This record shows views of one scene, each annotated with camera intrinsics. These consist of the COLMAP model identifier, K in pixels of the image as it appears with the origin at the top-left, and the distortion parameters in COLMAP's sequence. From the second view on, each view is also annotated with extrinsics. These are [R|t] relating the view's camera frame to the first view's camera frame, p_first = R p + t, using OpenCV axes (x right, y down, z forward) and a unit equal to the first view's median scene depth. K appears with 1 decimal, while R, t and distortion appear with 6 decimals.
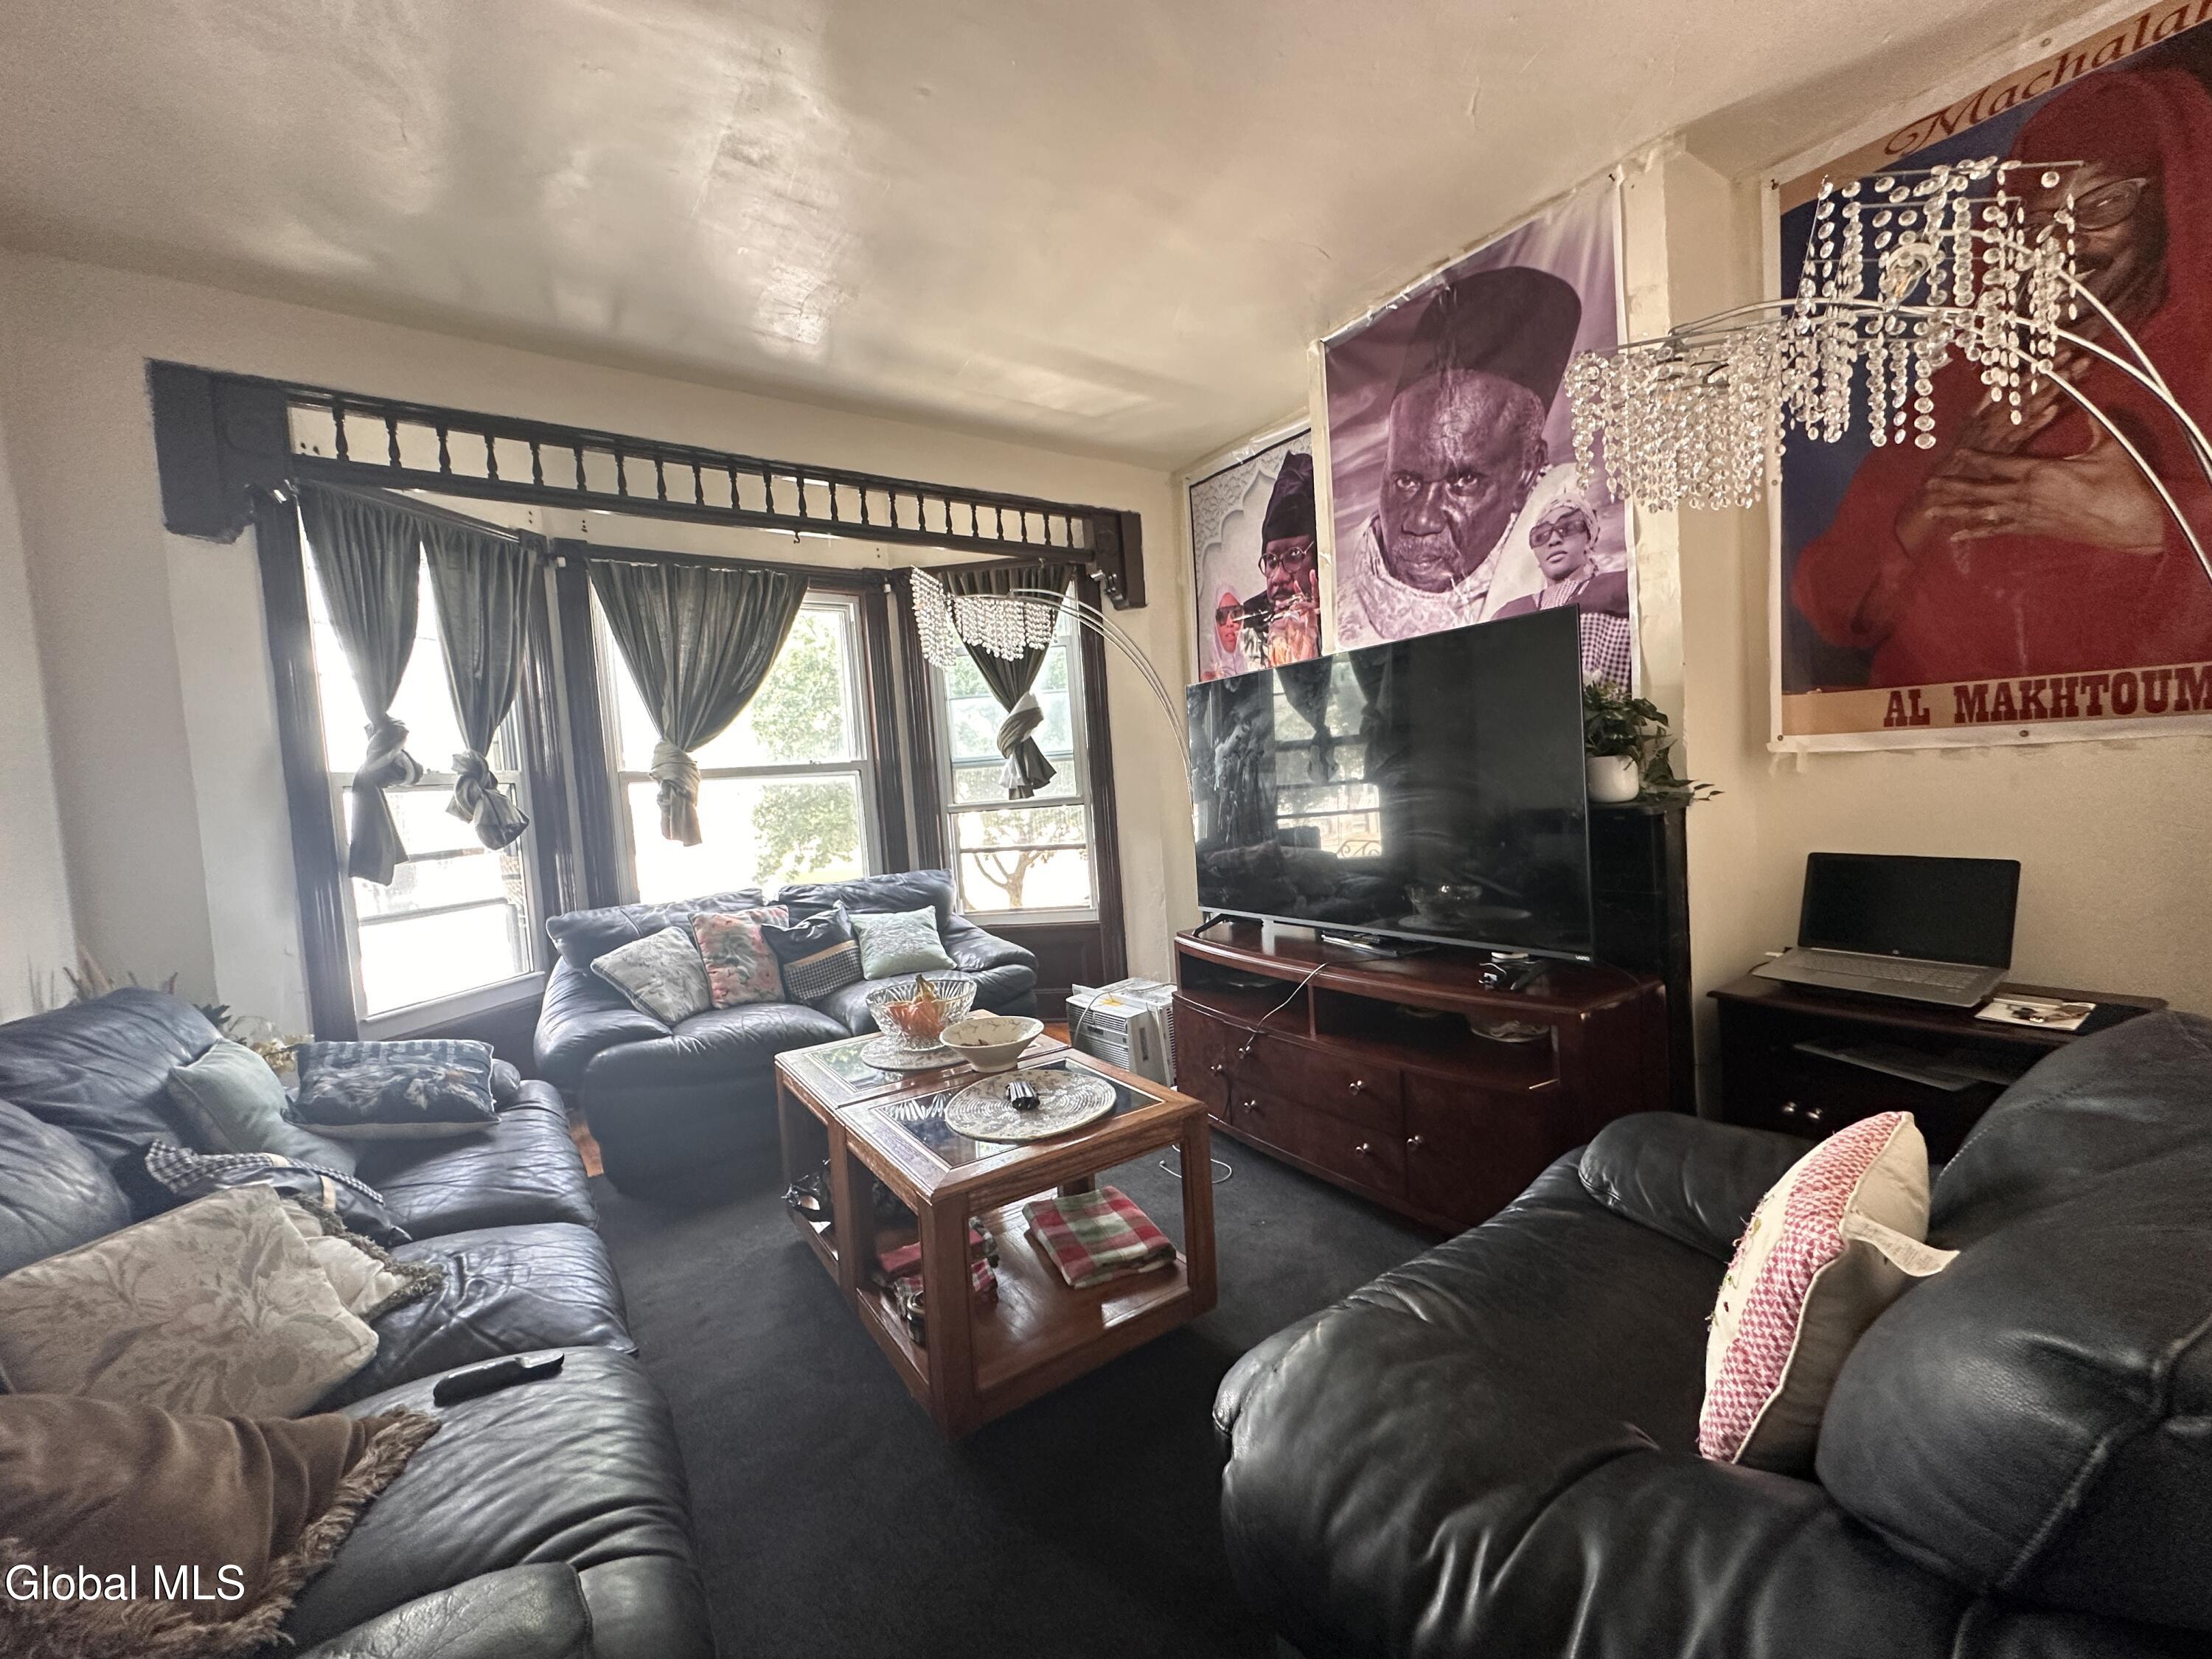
lens RADIAL K [[881.9, 0, 1094.7], [0, 881.9, 834.8], [0, 0, 1]] dist [-0.002539, 0.000592]
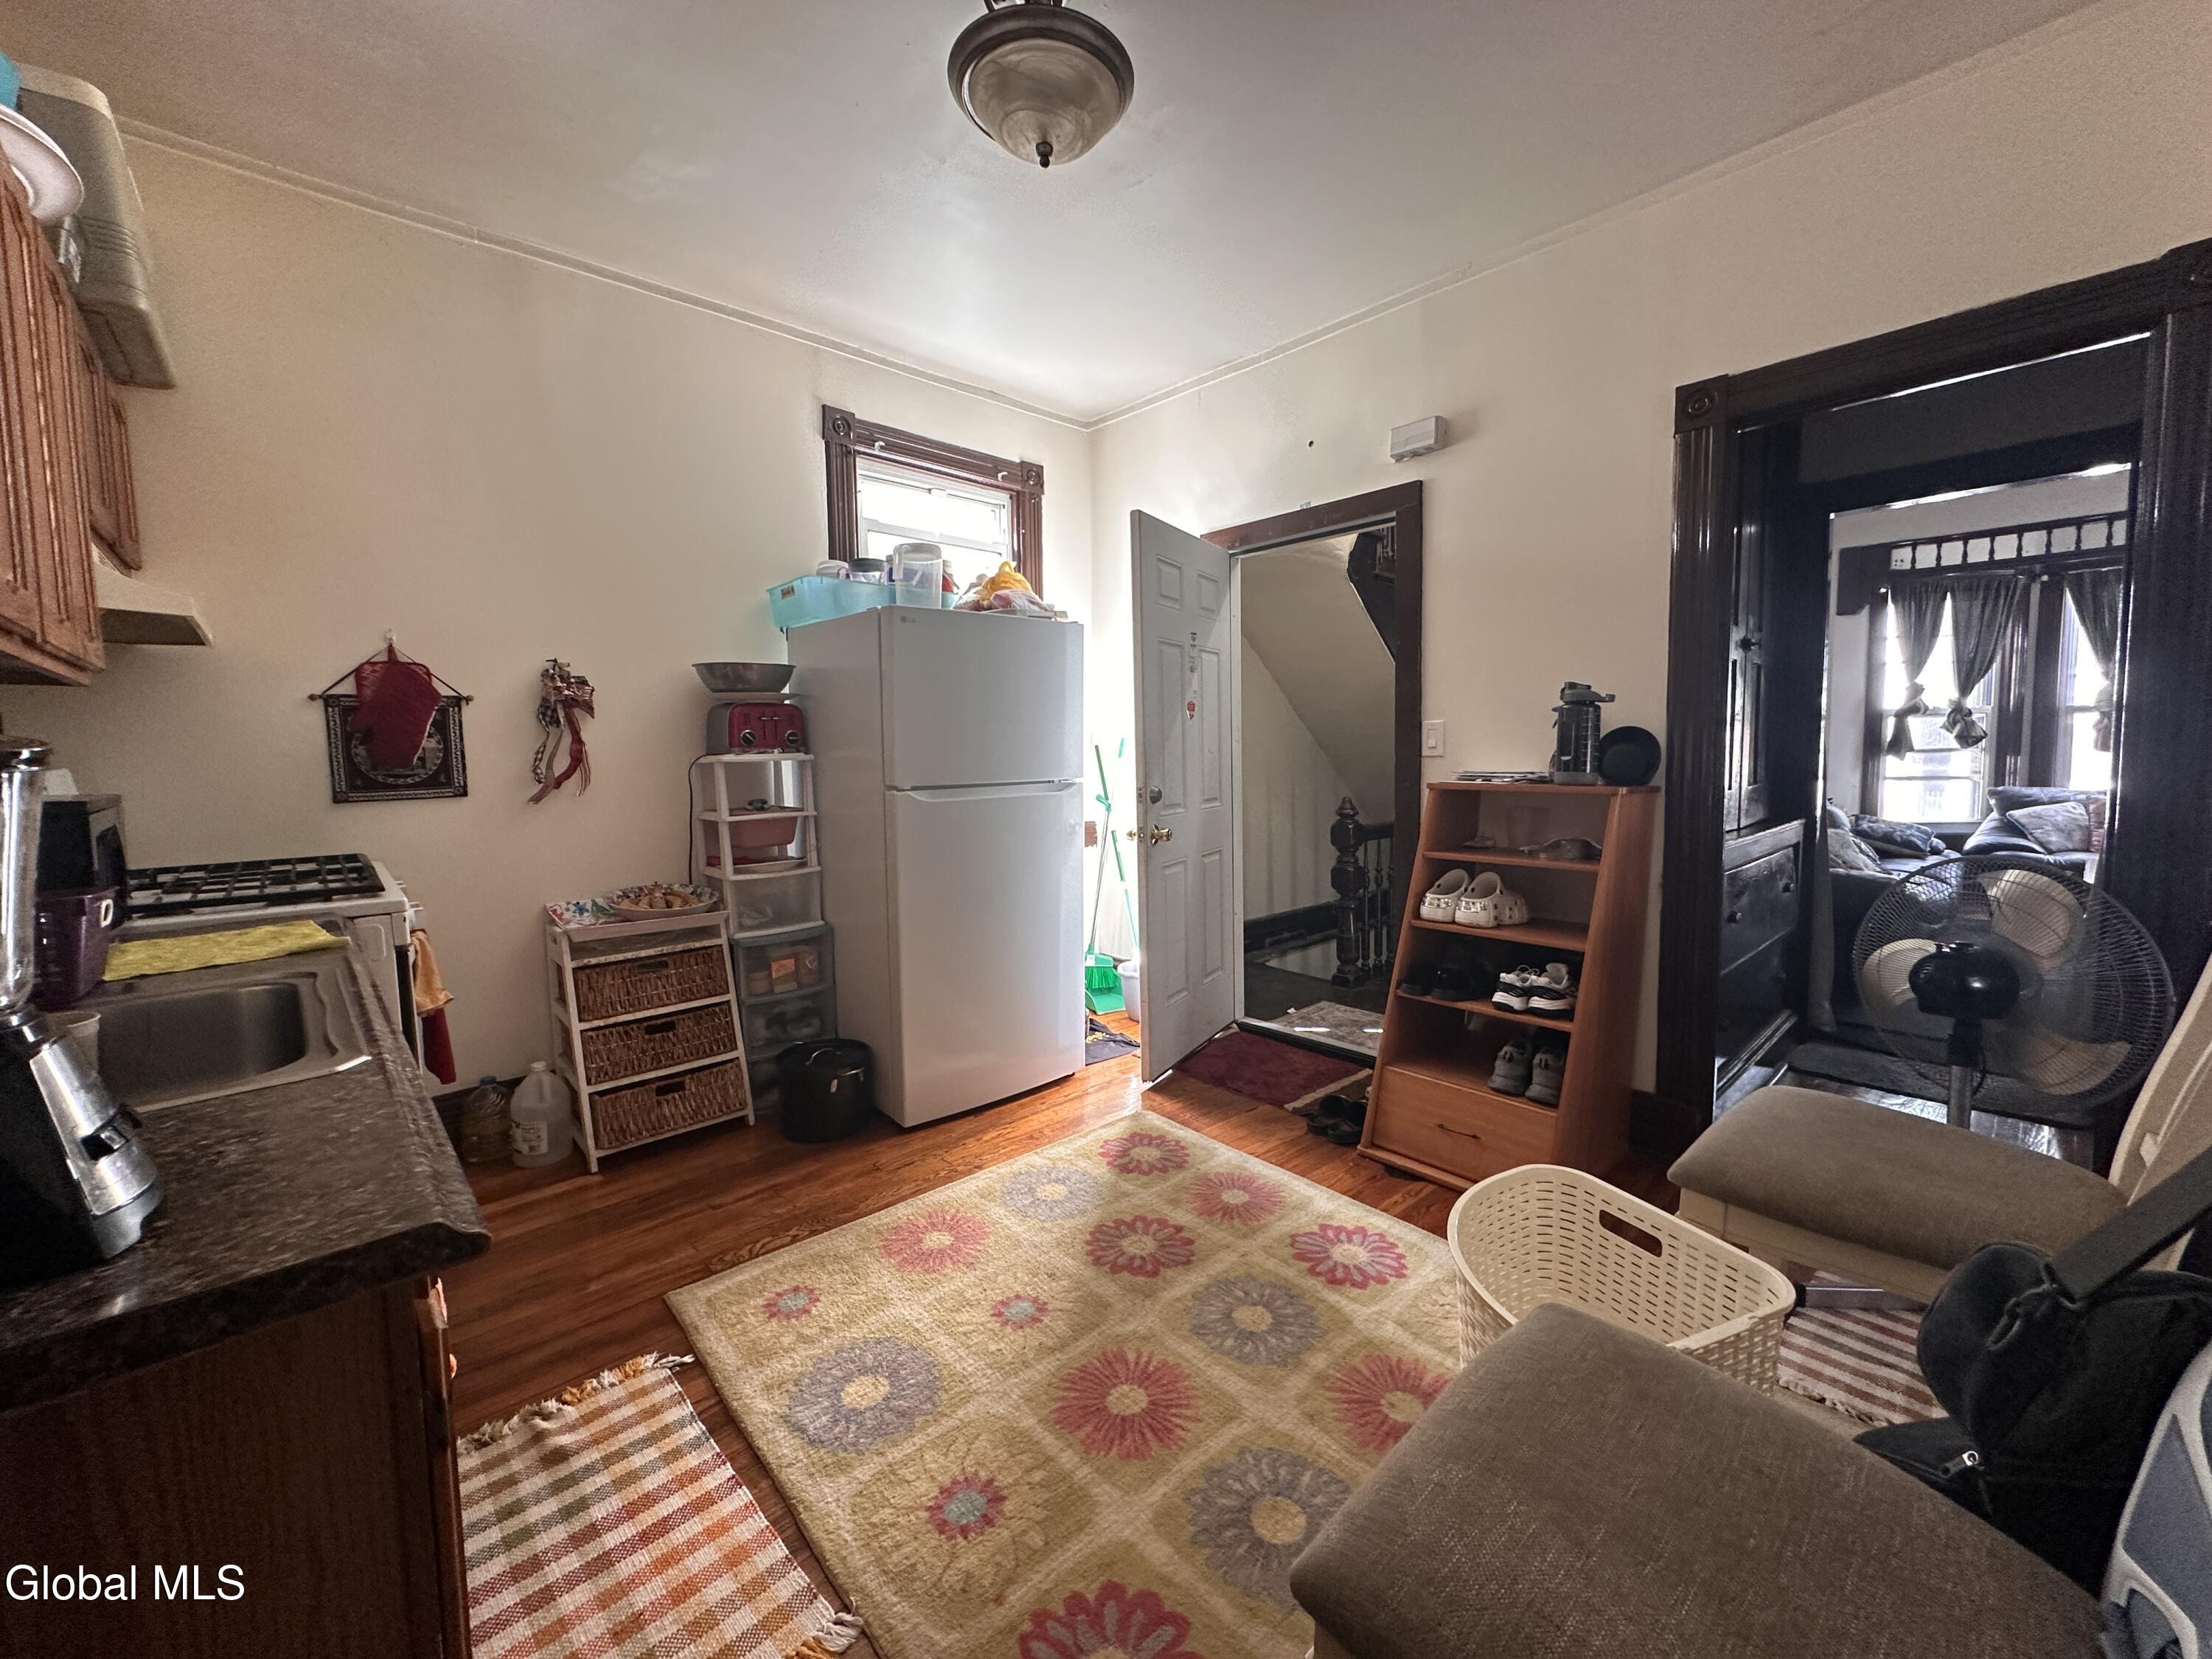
lens RADIAL K [[881.9, 0, 1105.7], [0, 881.9, 819.9], [0, 0, 1]] dist [-0.002539, 0.000592]
pose [[0.141159, 0.145278, -0.979269, 0.953711], [-0.039087, 0.989221, 0.141120, -0.026983], [0.989215, 0.018356, 0.145316, -1.122555]]
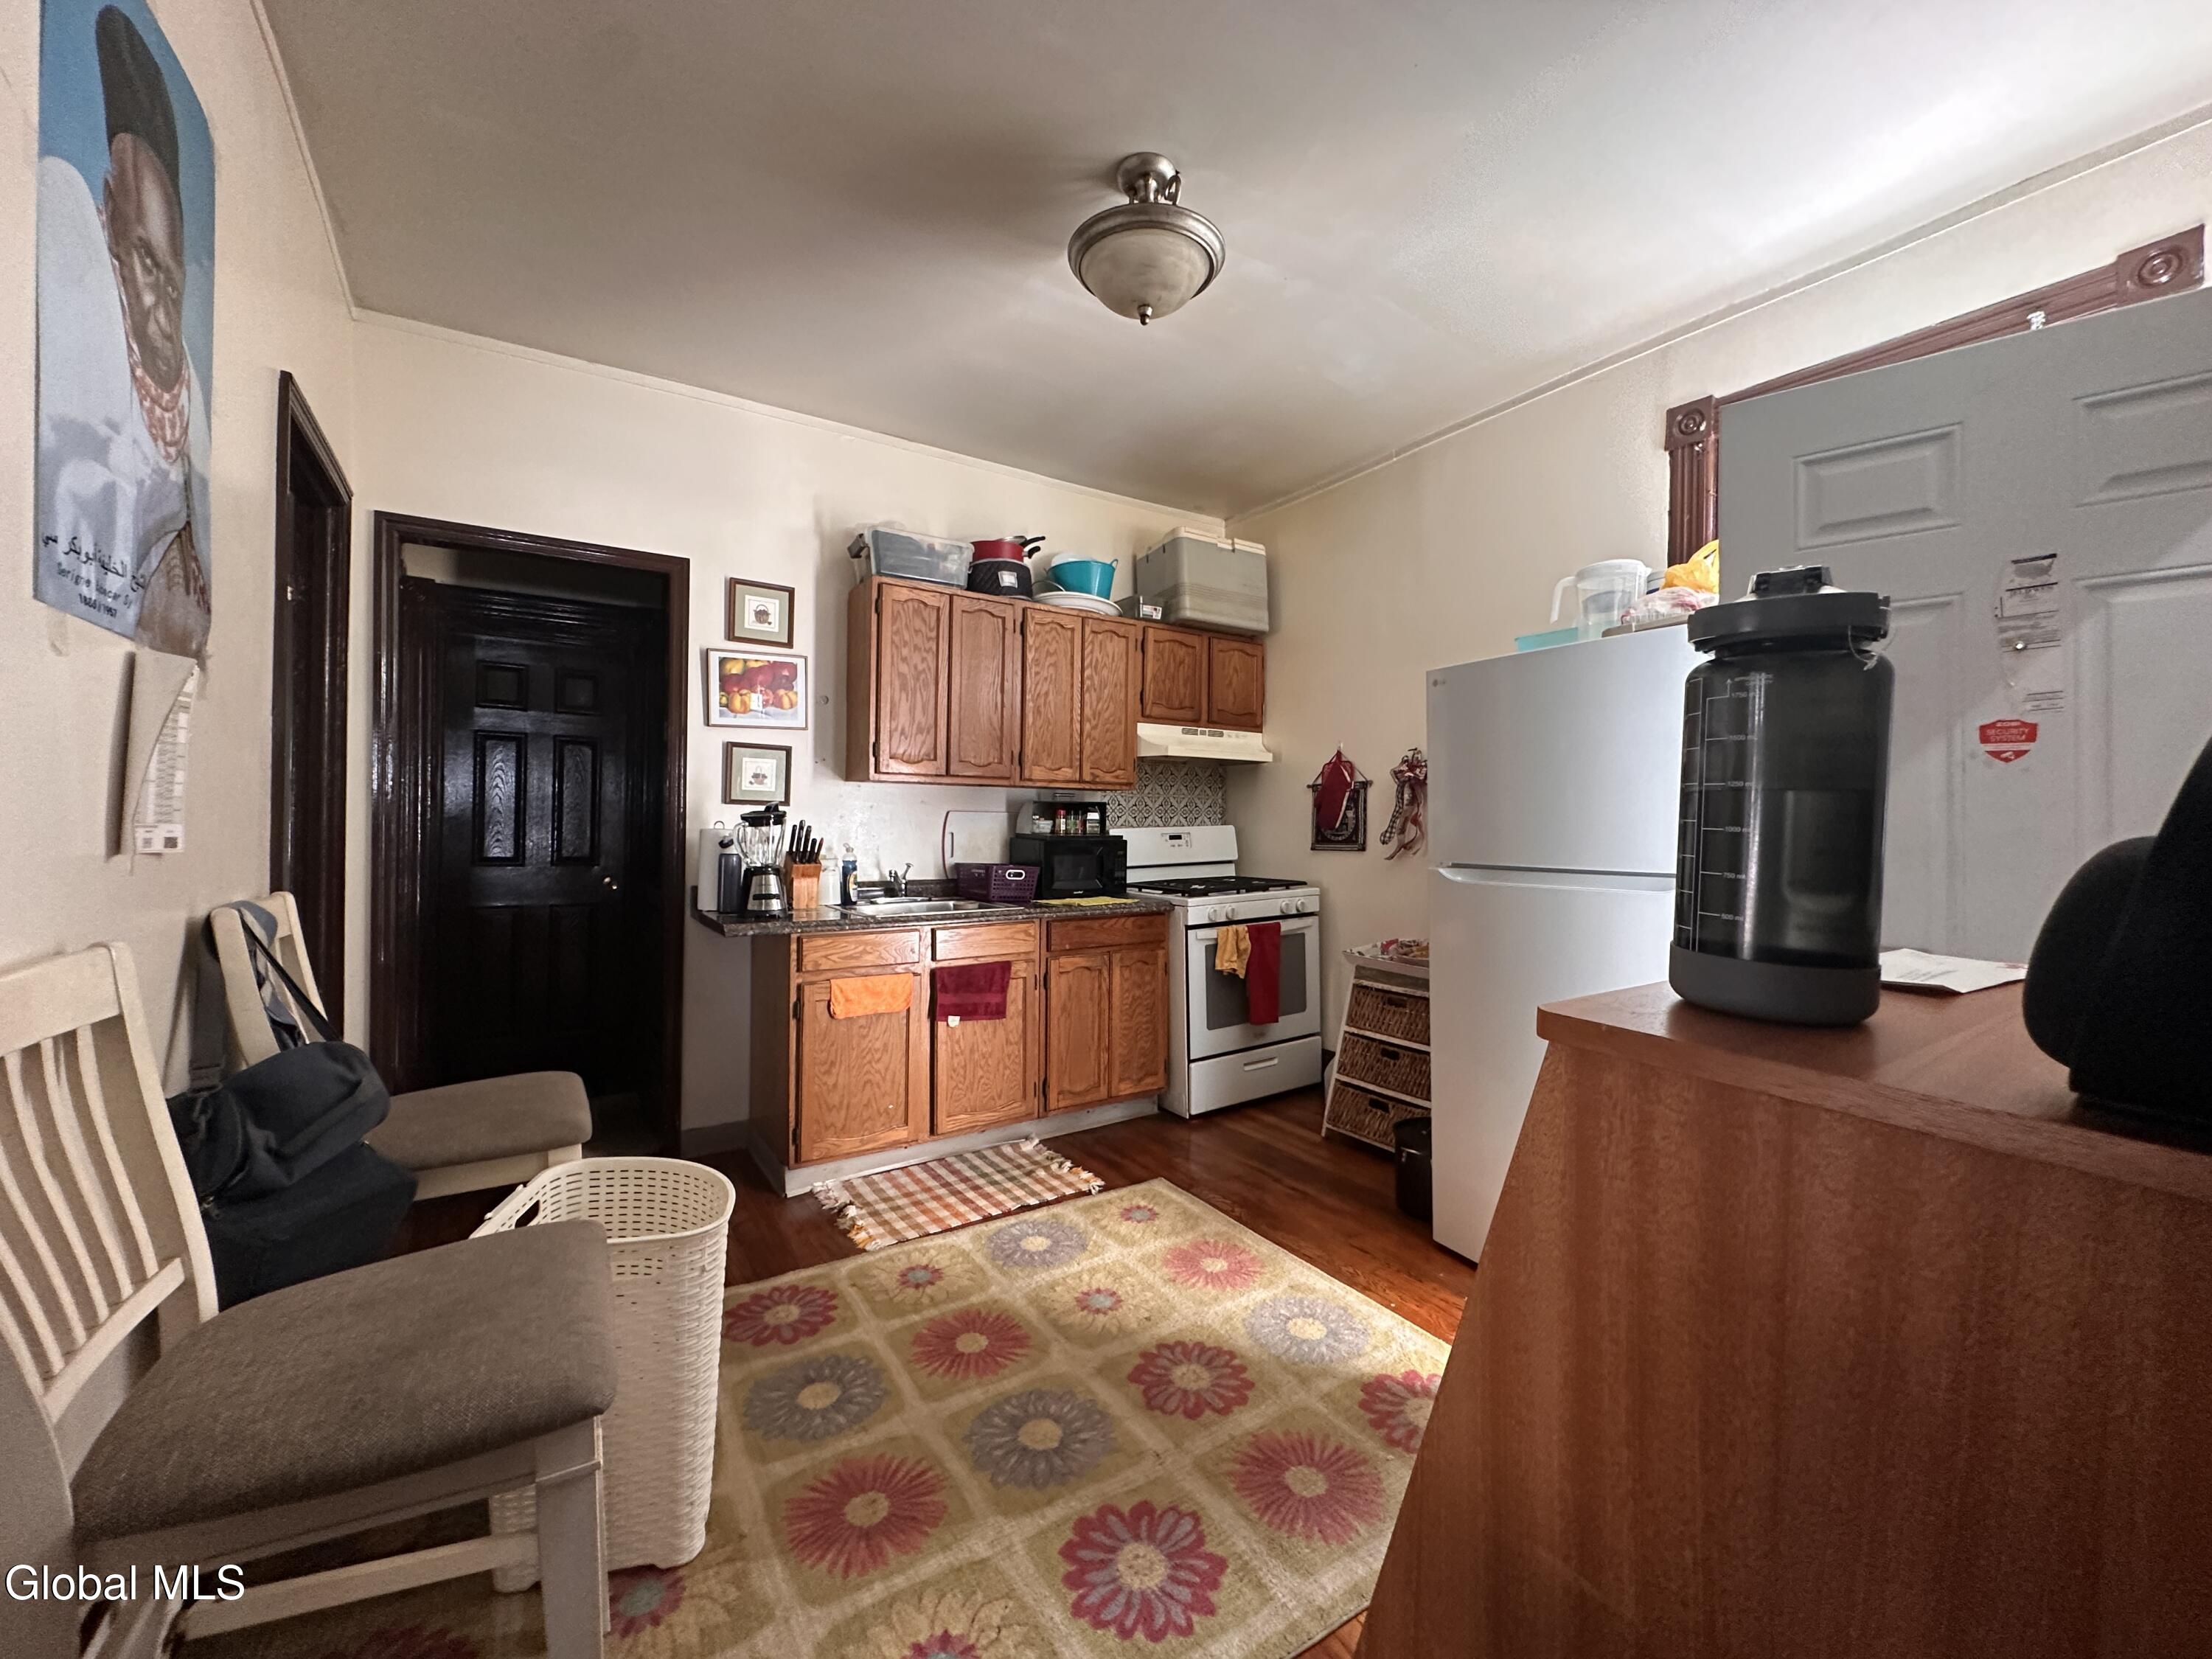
lens RADIAL K [[881.9, 0, 1107.3], [0, 881.9, 823.5], [0, 0, 1]] dist [-0.002539, 0.000592]
pose [[-0.998067, 0.058874, 0.019918, -4.250534], [0.059680, 0.997308, 0.042611, 0.067373], [-0.017356, 0.043718, -0.998893, 5.205679]]
